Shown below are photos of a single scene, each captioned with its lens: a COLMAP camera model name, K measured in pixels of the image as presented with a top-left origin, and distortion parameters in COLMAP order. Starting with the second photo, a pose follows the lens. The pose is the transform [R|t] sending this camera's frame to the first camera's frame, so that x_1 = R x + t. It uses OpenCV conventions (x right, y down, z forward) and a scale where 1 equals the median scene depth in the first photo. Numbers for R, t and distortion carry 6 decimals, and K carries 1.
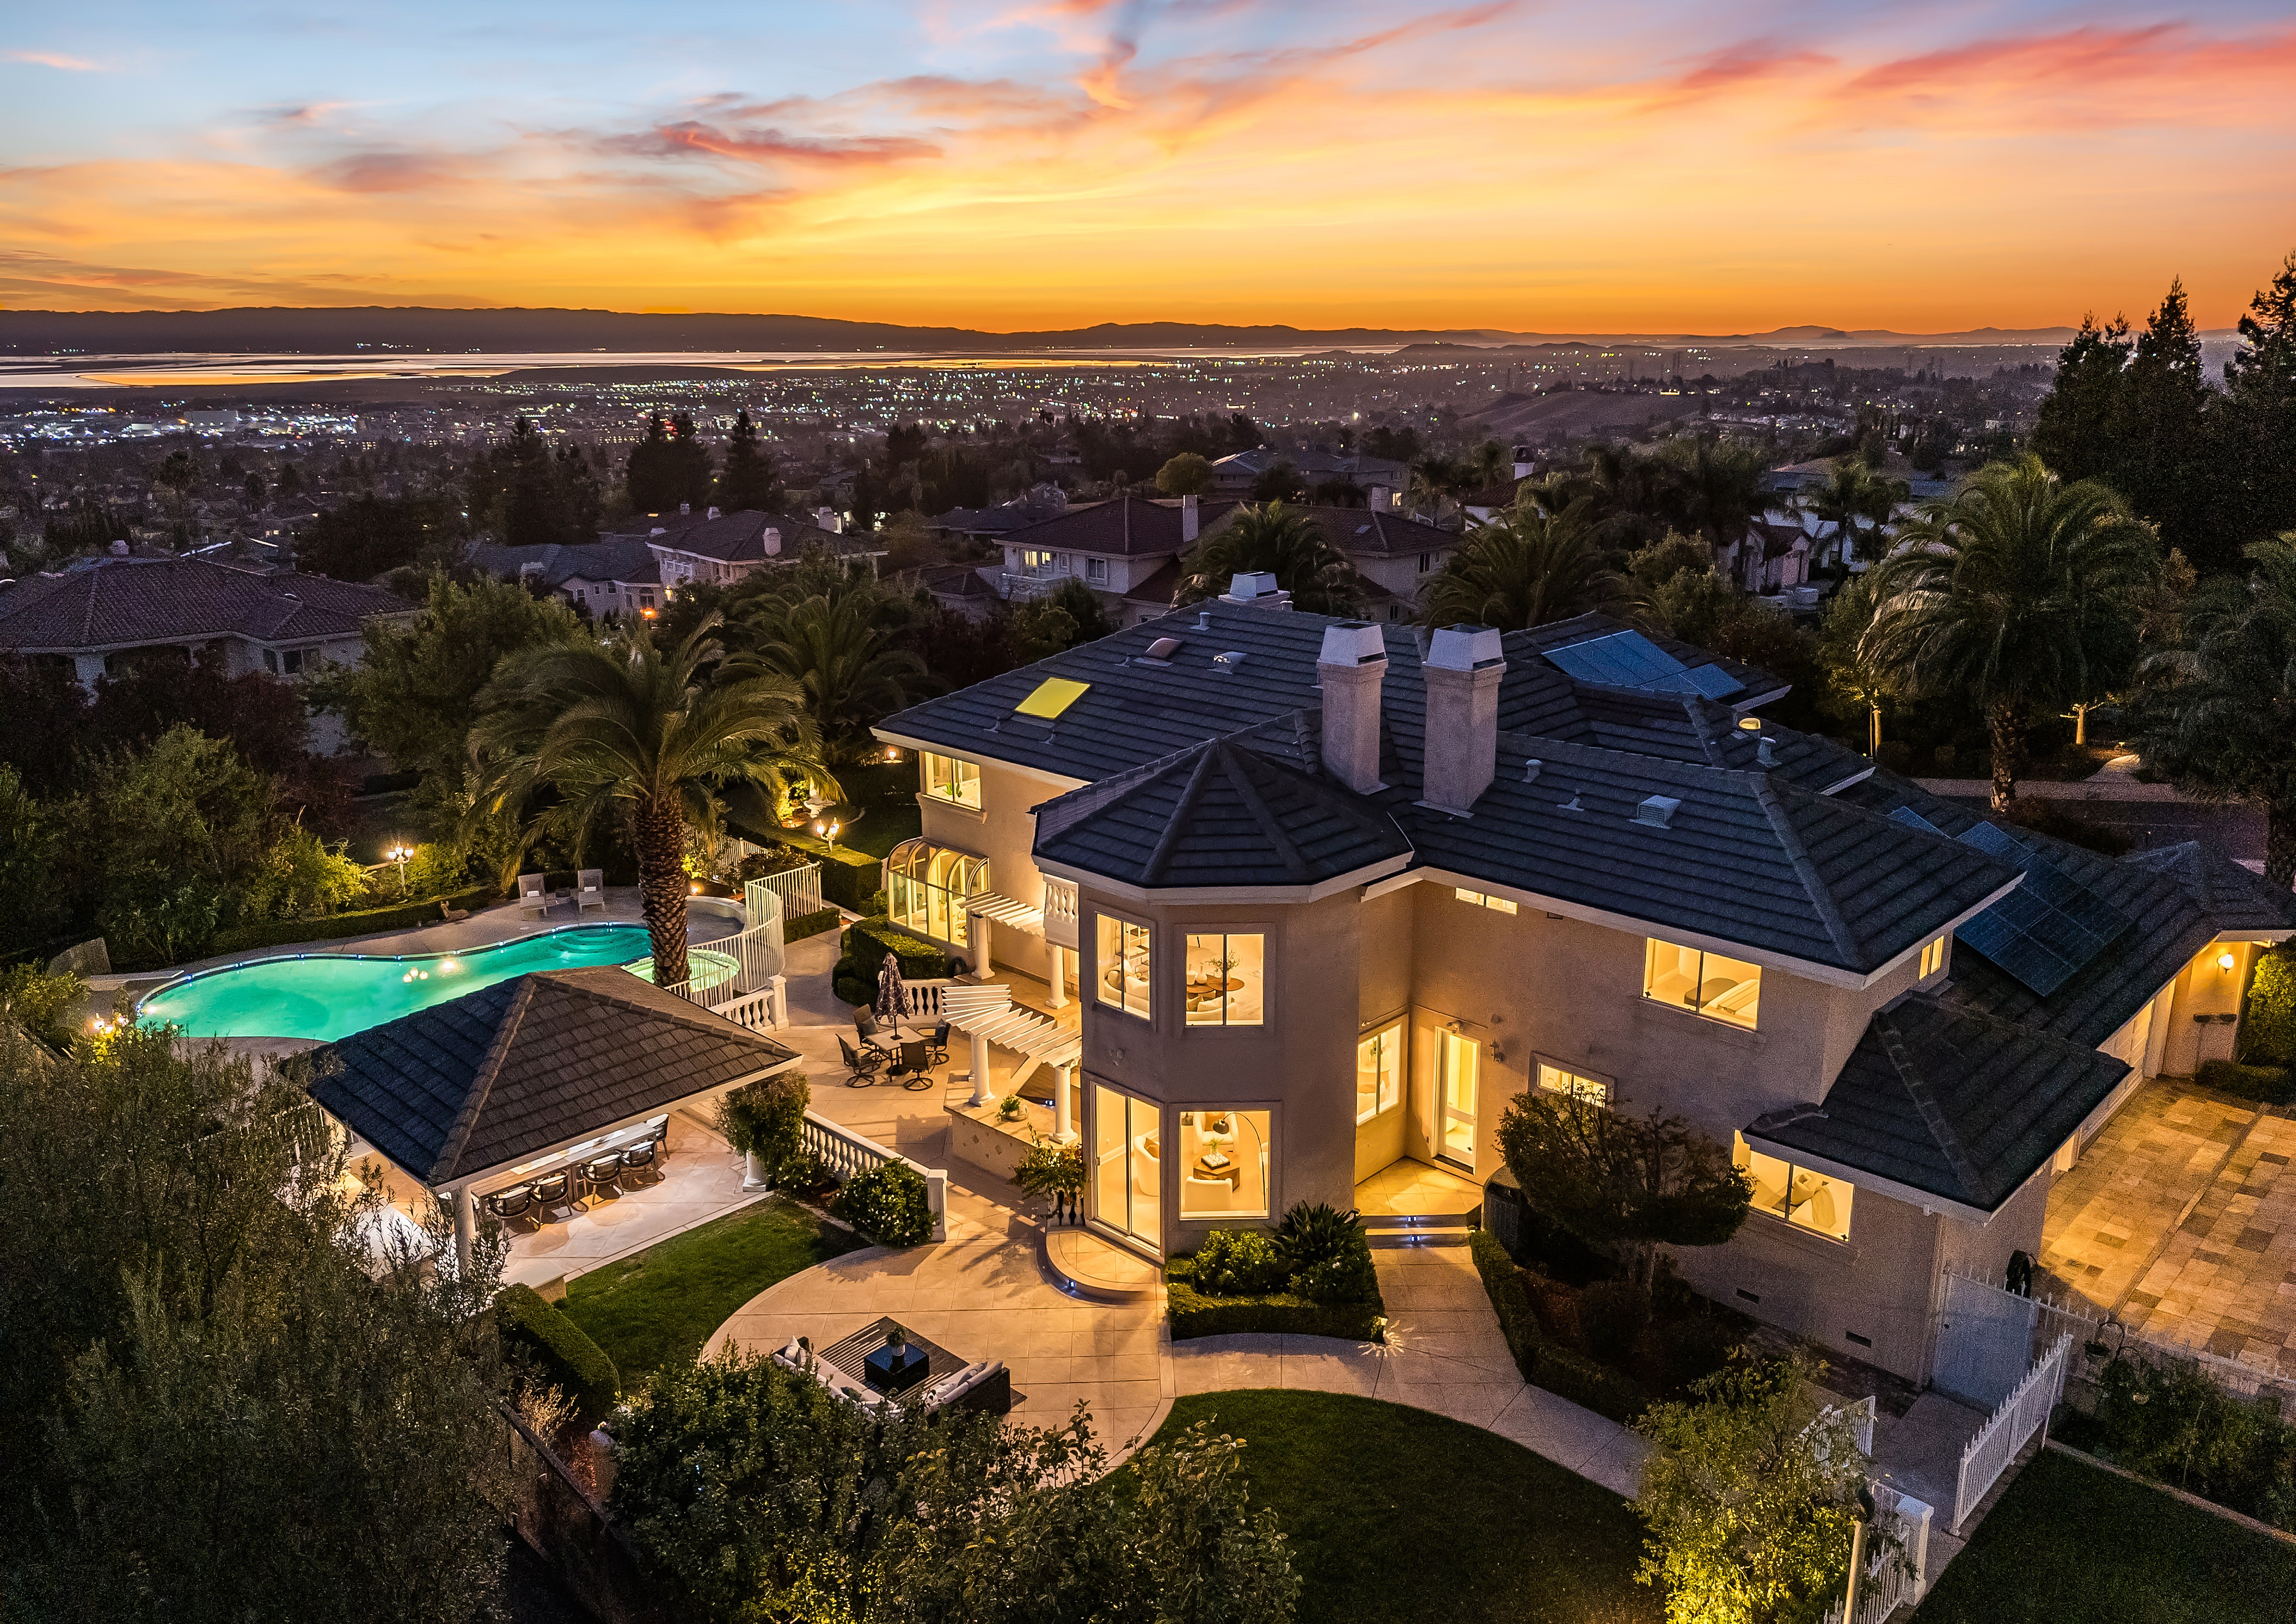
lens RADIAL K [[1679.5, 0, 1148.0], [0, 1679.5, 812.0], [0, 0, 1]] dist [0.053566, -0.035181]
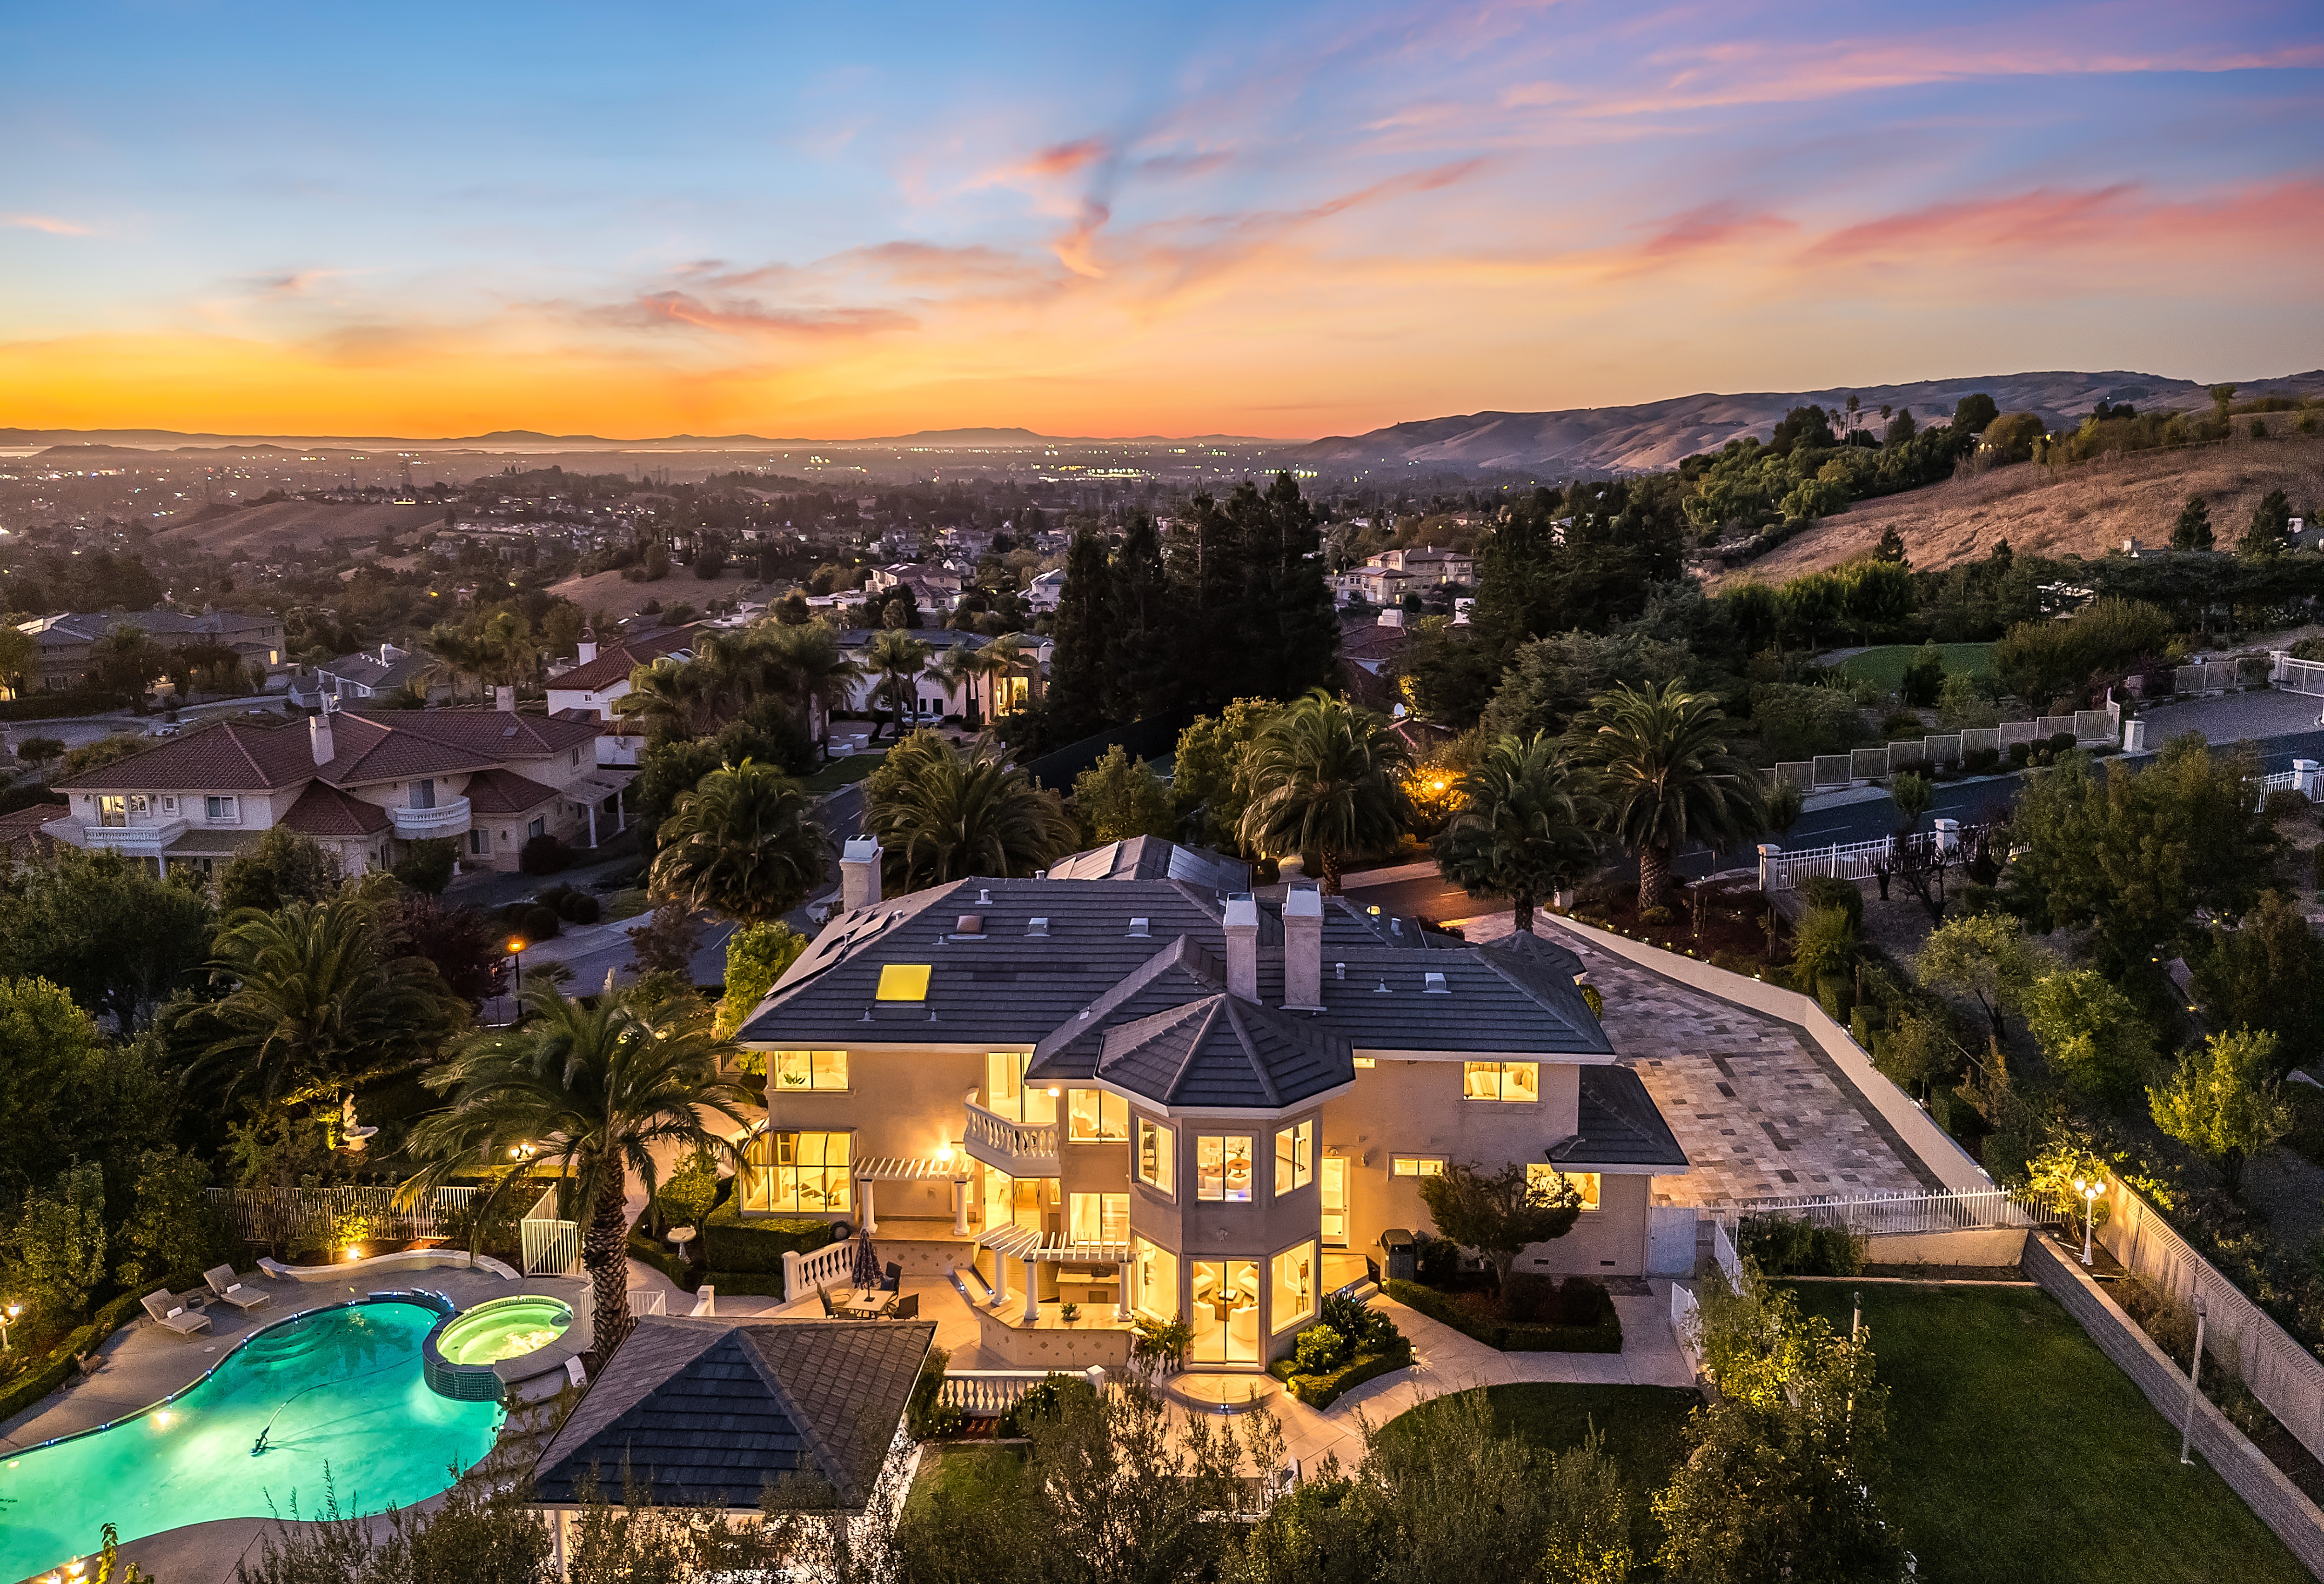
lens RADIAL K [[1726.7, 0, 1164.0], [0, 1726.7, 764.3], [0, 0, 1]] dist [0.038627, -0.022333]
pose [[0.754577, -0.123035, 0.644574, -0.236286], [0.178495, 0.983713, -0.021188, -0.054962], [-0.631469, 0.131041, 0.764248, -0.031370]]
